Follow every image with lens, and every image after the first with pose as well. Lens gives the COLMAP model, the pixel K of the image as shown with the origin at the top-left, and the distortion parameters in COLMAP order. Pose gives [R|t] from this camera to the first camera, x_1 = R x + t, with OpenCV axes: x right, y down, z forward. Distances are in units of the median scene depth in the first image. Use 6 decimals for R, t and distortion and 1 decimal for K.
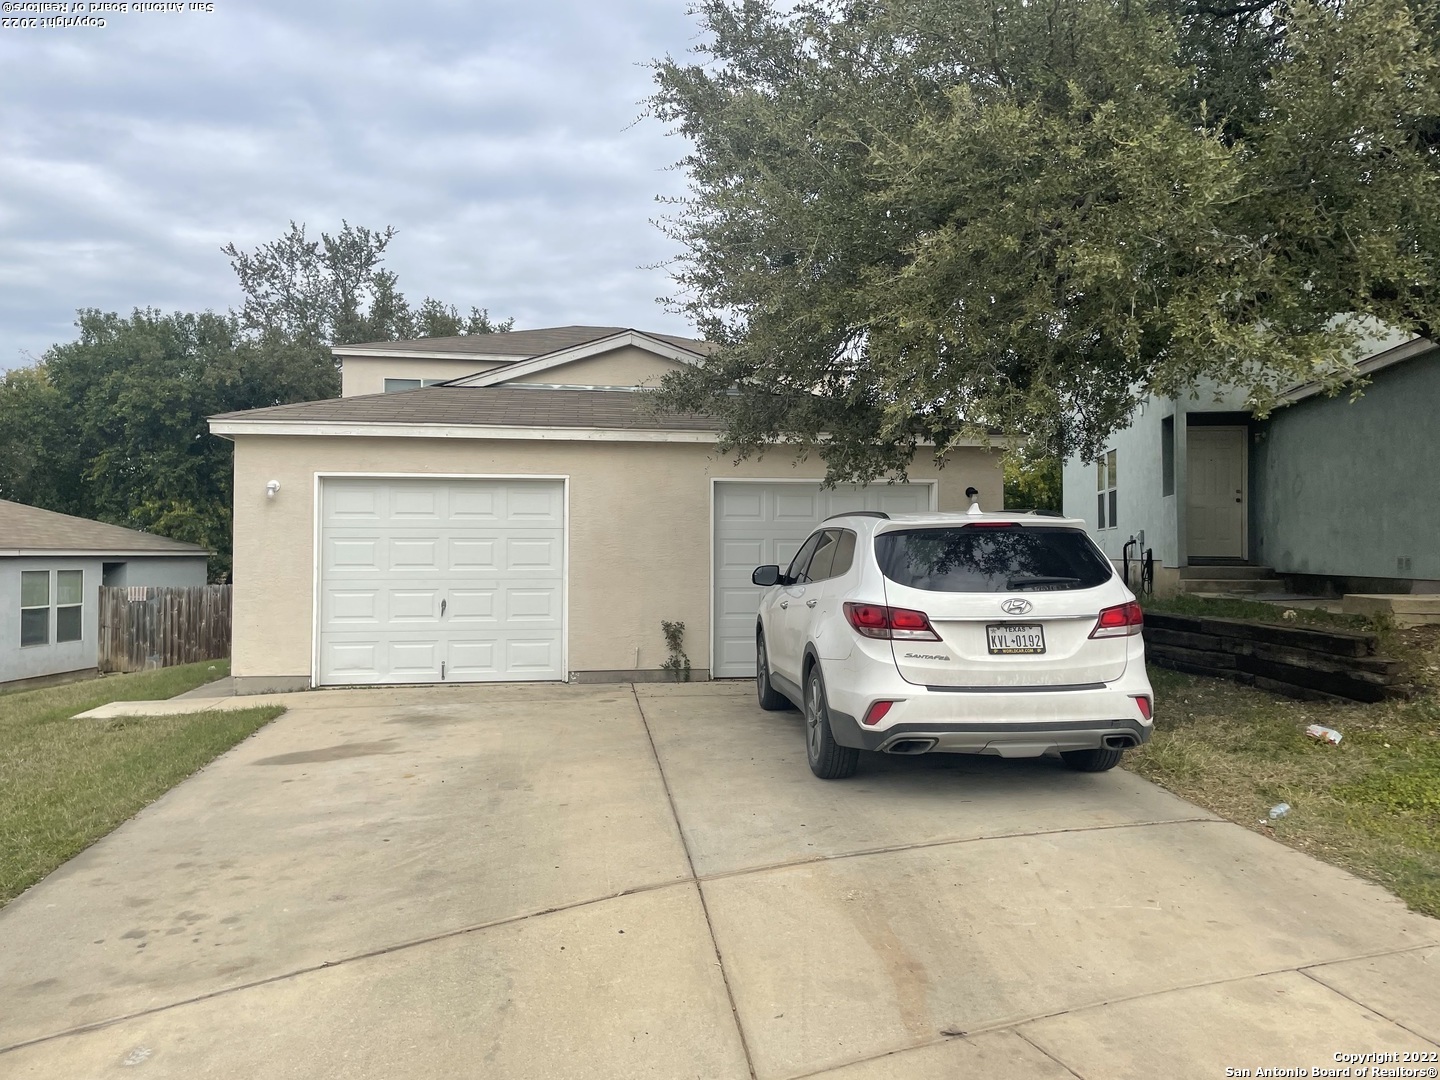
lens RADIAL K [[1082.5, 0, 720.0], [0, 1082.5, 540.0], [0, 0, 1]] dist [0.109437, -0.088661]
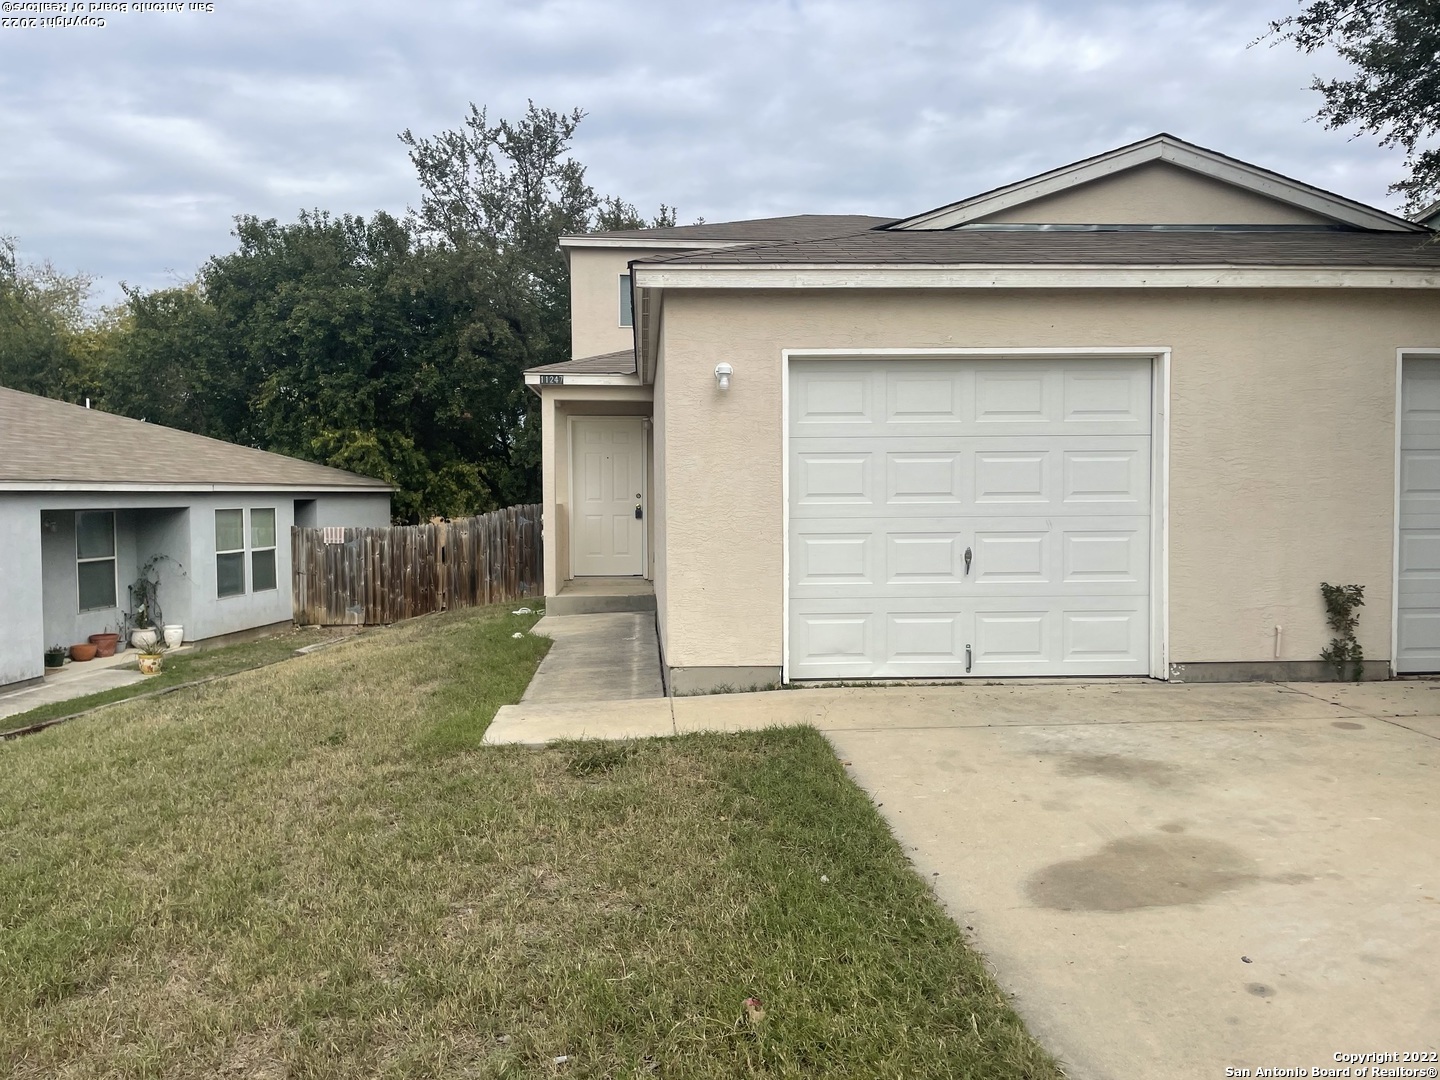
lens RADIAL K [[1082.5, 0, 720.0], [0, 1082.5, 540.0], [0, 0, 1]] dist [0.109437, -0.088661]
pose [[0.997611, -0.003540, -0.068985, -0.147515], [0.007457, 0.998369, 0.056601, 0.005199], [0.068672, -0.056980, 0.996011, 0.147348]]
